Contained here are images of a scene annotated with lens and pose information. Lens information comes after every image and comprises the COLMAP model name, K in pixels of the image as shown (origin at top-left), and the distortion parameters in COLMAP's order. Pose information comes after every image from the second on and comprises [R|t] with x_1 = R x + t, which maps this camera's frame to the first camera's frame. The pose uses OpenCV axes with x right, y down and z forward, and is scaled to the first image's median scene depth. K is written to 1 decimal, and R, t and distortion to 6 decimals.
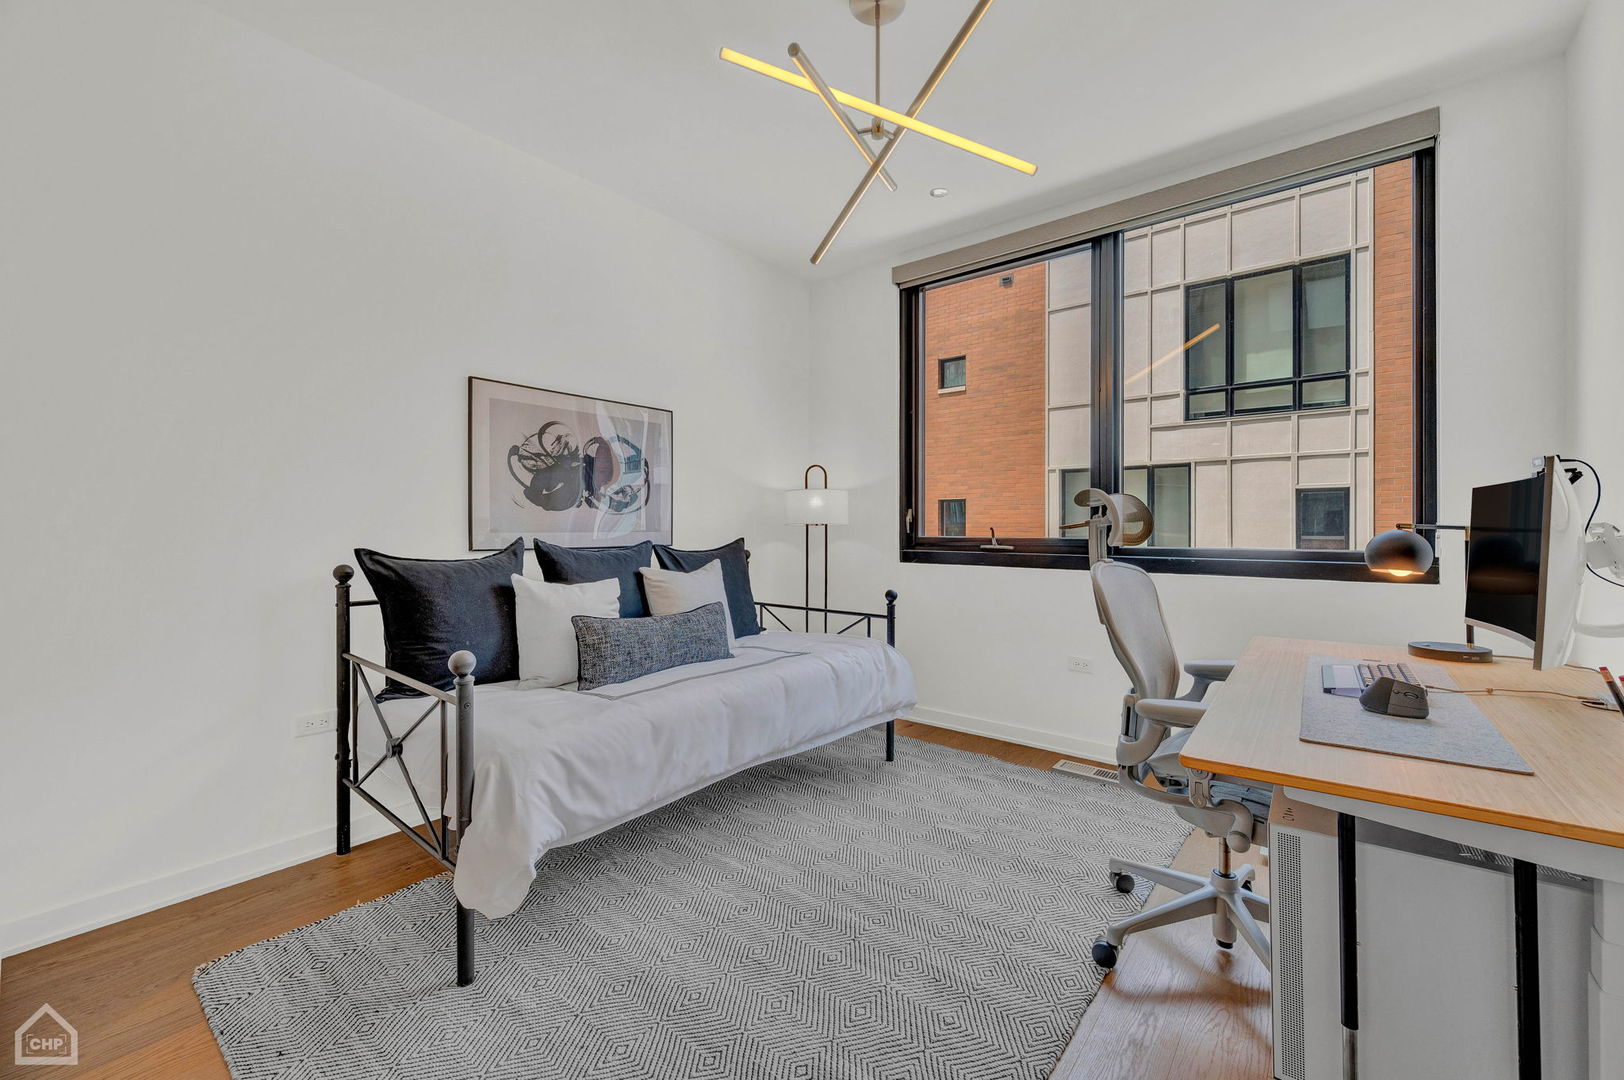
lens RADIAL K [[647.3, 0, 813.1], [0, 647.3, 528.3], [0, 0, 1]] dist [0.001618, -0.000555]
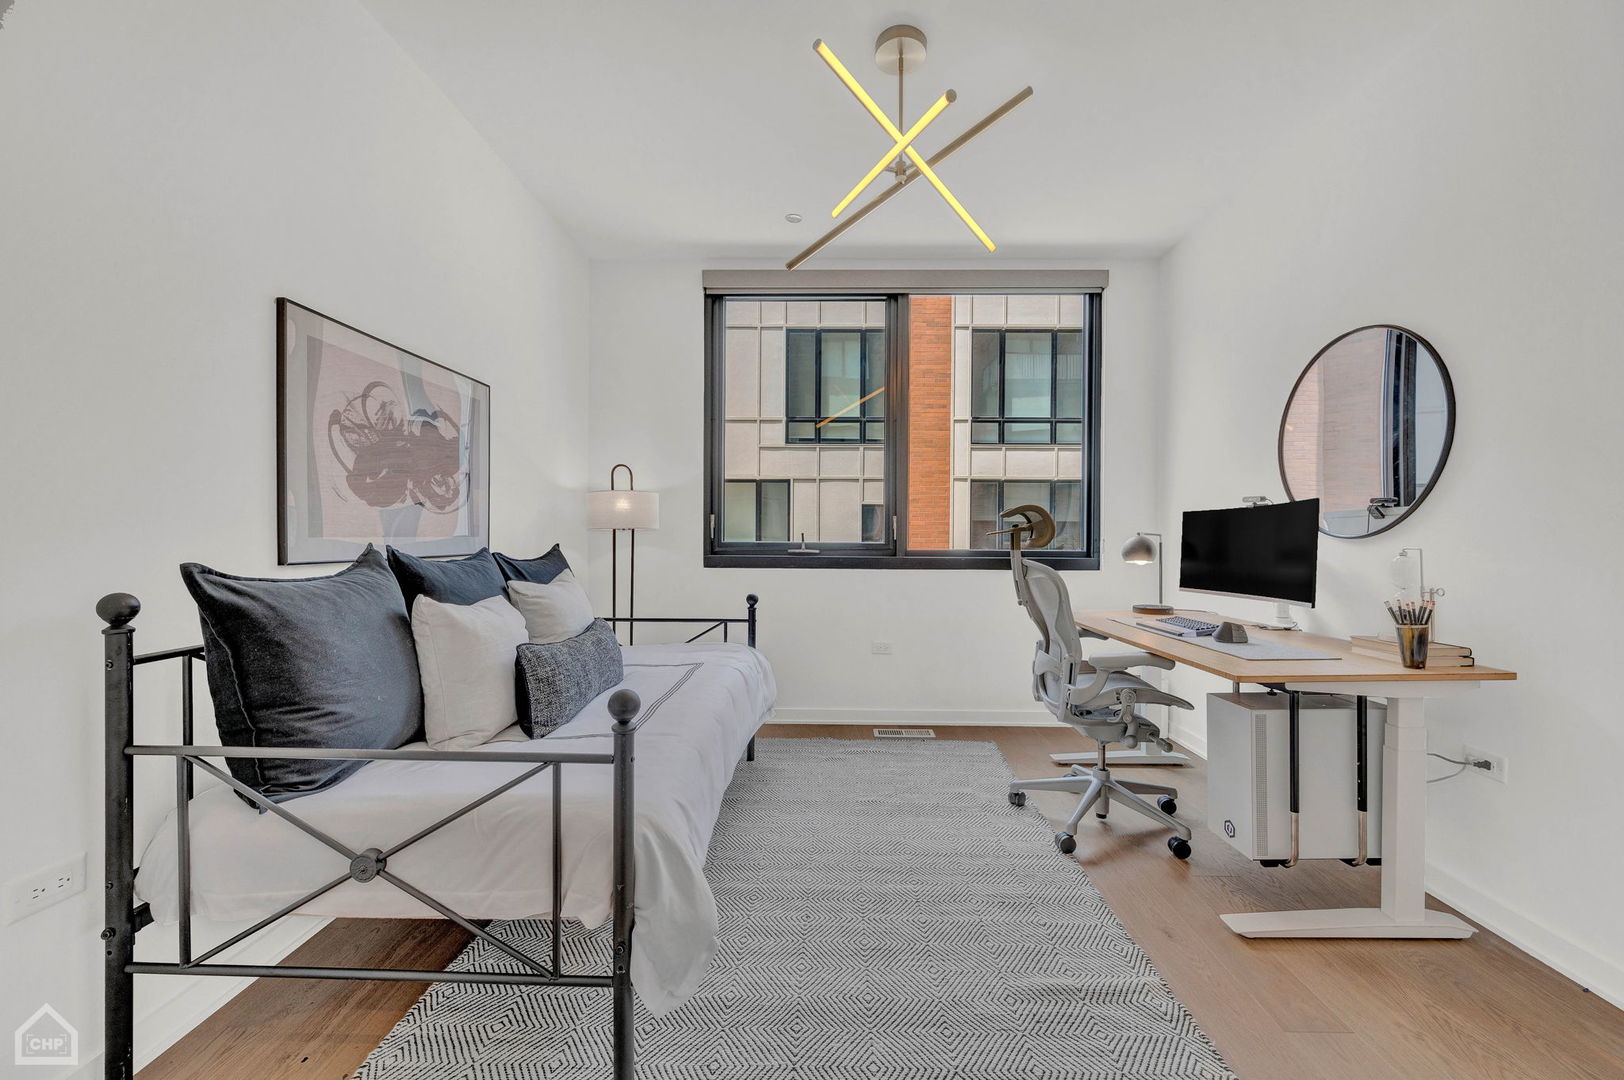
lens RADIAL K [[647.3, 0, 814.0], [0, 647.3, 543.3], [0, 0, 1]] dist [0.001618, -0.000555]
pose [[0.792247, -0.004114, 0.610187, -0.418617], [-0.004717, 0.999906, 0.012867, 0.001648], [-0.610183, -0.013072, 0.792153, 0.126987]]
